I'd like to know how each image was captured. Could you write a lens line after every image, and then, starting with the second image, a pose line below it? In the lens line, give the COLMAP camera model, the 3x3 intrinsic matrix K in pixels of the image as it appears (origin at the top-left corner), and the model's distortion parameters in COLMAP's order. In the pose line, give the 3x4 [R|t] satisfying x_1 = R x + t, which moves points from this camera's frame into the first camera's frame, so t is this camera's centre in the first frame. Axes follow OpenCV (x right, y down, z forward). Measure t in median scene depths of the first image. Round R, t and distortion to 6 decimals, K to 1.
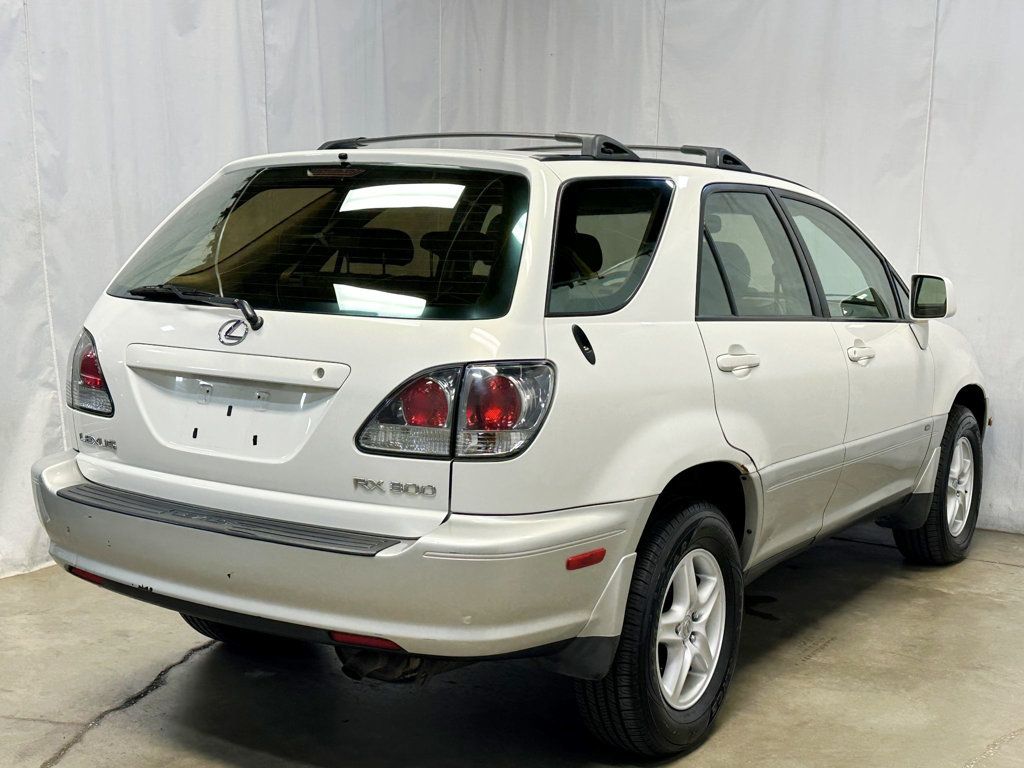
lens RADIAL K [[1327.0, 0, 514.7], [0, 1327.0, 384.6], [0, 0, 1]] dist [0.083802, 0.000000]
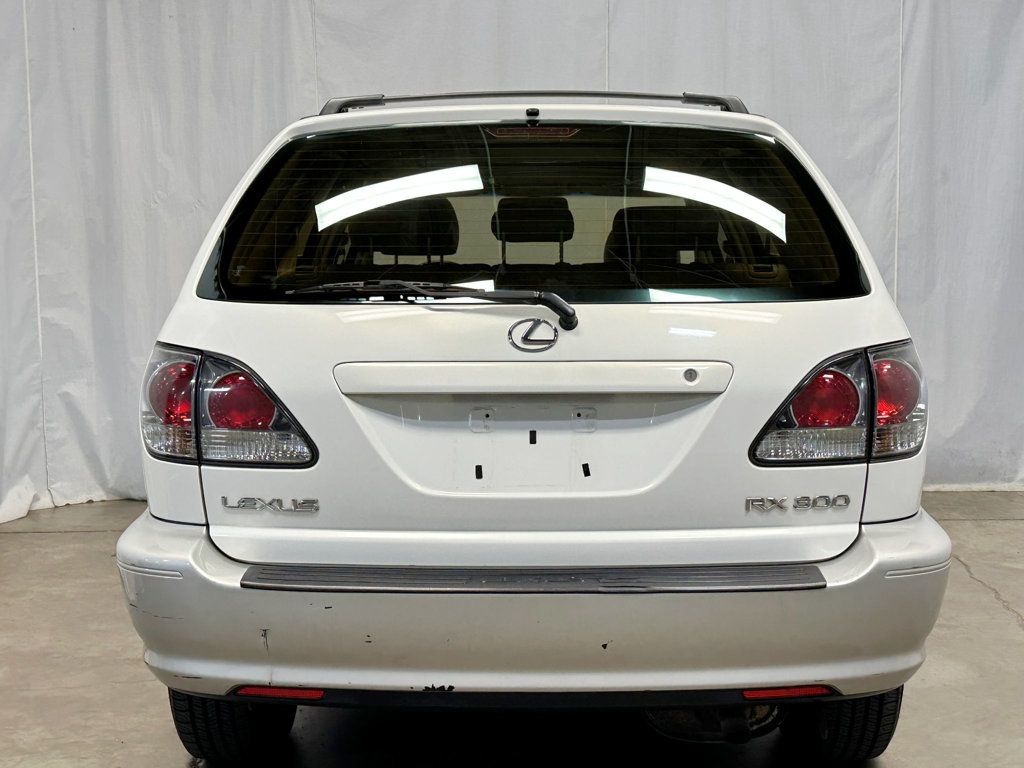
lens RADIAL K [[1327.0, 0, 526.3], [0, 1327.0, 388.7], [0, 0, 1]] dist [0.083802, 0.000000]
pose [[0.832926, -0.084432, 0.546906, -0.643480], [0.083745, 0.996142, 0.026245, -0.029107], [-0.547012, 0.023940, 0.836783, 0.364530]]
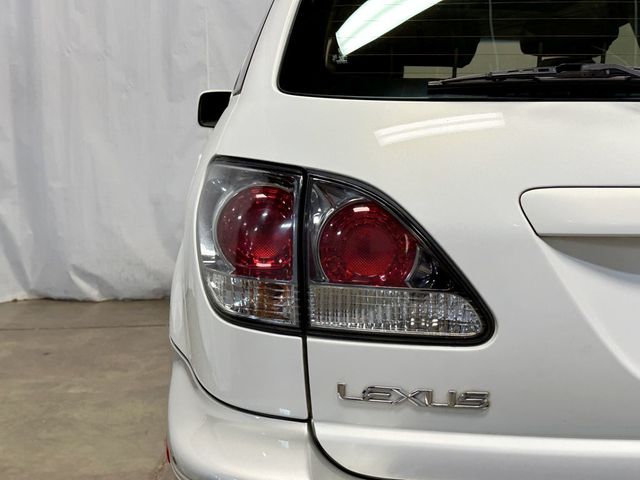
lens RADIAL K [[829.4, 0, 322.8], [0, 829.4, 243.2], [0, 0, 1]] dist [0.083802, 0.000000]
pose [[0.793606, -0.100965, 0.599996, -0.567509], [0.071470, 0.994778, 0.072865, -0.041165], [-0.604219, -0.014945, 0.796678, 0.864051]]
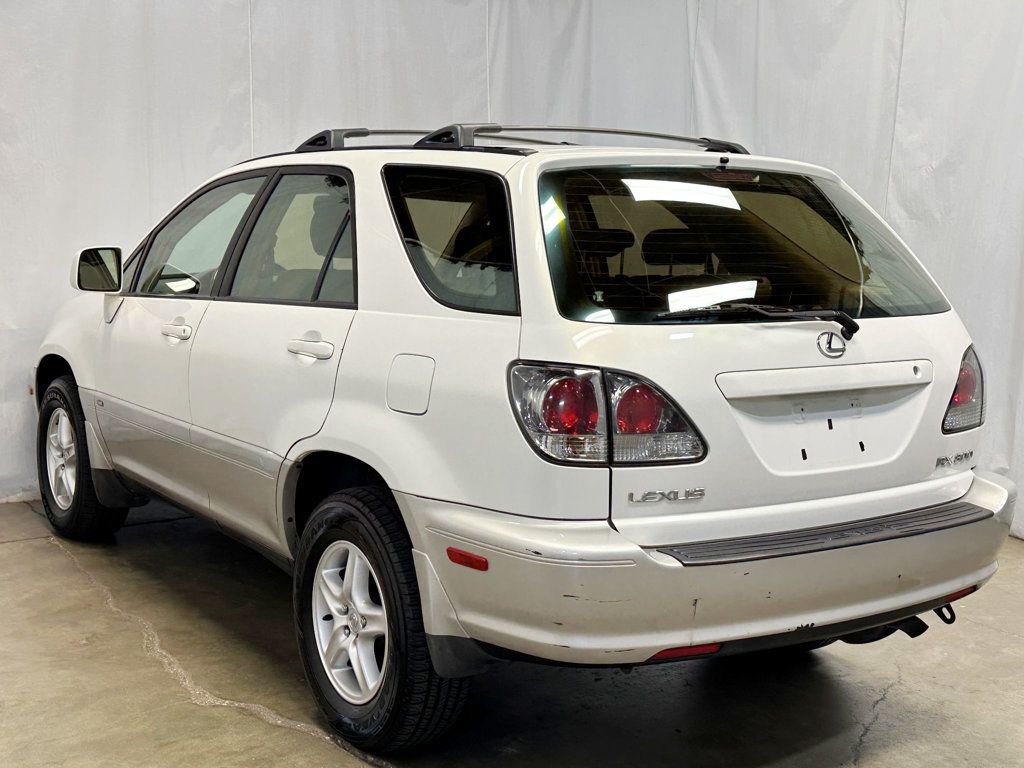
lens RADIAL K [[1338.9, 0, 508.8], [0, 1338.9, 379.1], [0, 0, 1]] dist [0.080565, 0.000000]
pose [[0.379713, -0.129863, 0.915944, -1.234020], [0.091412, 0.990520, 0.102541, -0.139897], [-0.920577, 0.044792, 0.387985, 0.842177]]
